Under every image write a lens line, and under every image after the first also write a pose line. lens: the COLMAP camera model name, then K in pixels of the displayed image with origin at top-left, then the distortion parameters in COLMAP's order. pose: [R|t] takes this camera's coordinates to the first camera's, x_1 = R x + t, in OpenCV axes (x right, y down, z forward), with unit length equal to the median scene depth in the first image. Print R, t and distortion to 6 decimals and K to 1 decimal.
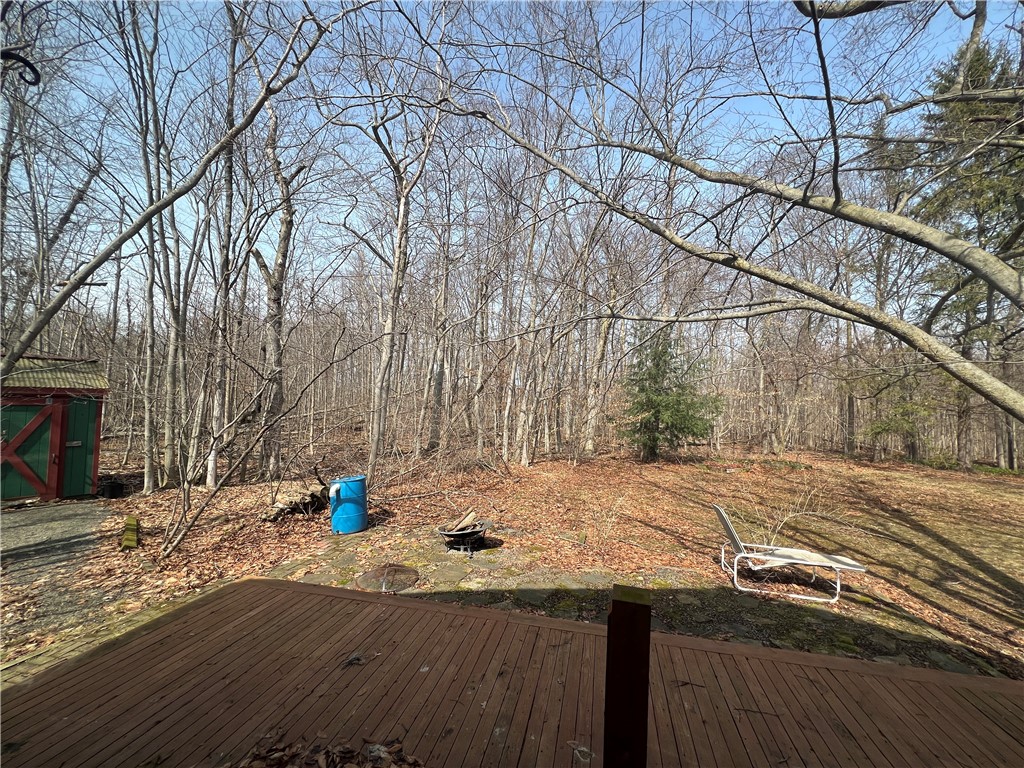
lens RADIAL K [[408.5, 0, 512.0], [0, 408.5, 384.0], [0, 0, 1]] dist [-0.001504, 0.000466]
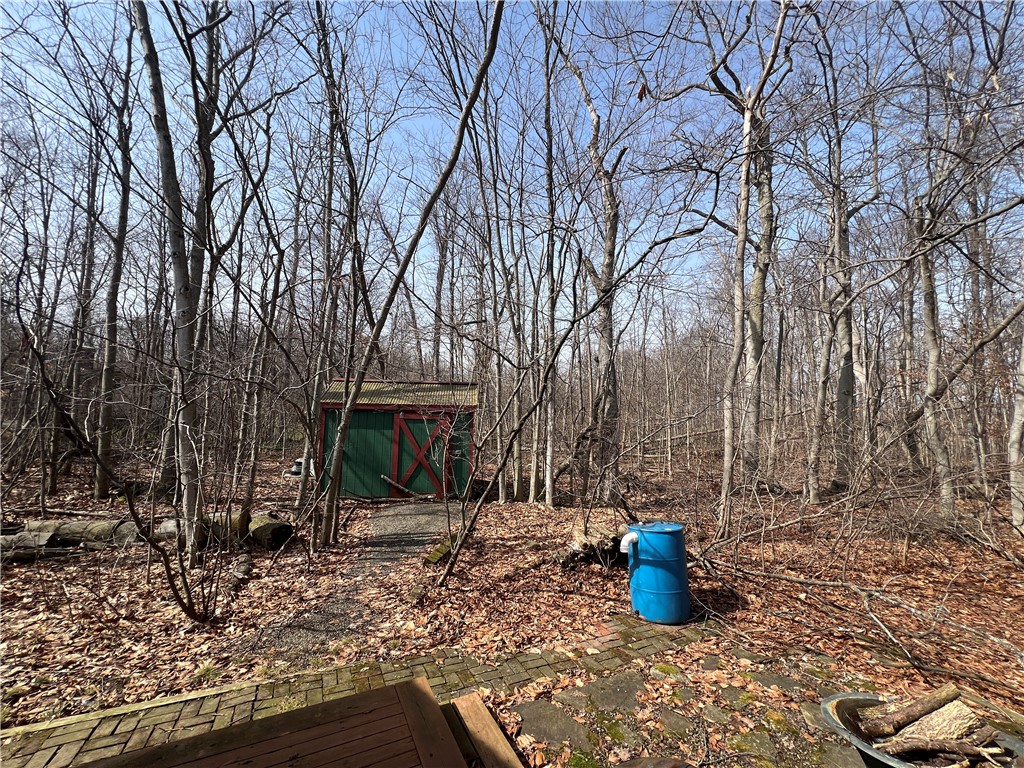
lens RADIAL K [[417.4, 0, 512.0], [0, 417.4, 384.0], [0, 0, 1]] dist [0.002577, 0.000322]
pose [[0.650502, -0.076949, -0.755596, -0.046147], [0.028872, 0.996641, -0.076640, 0.058008], [0.758955, 0.028039, 0.650539, 0.403727]]
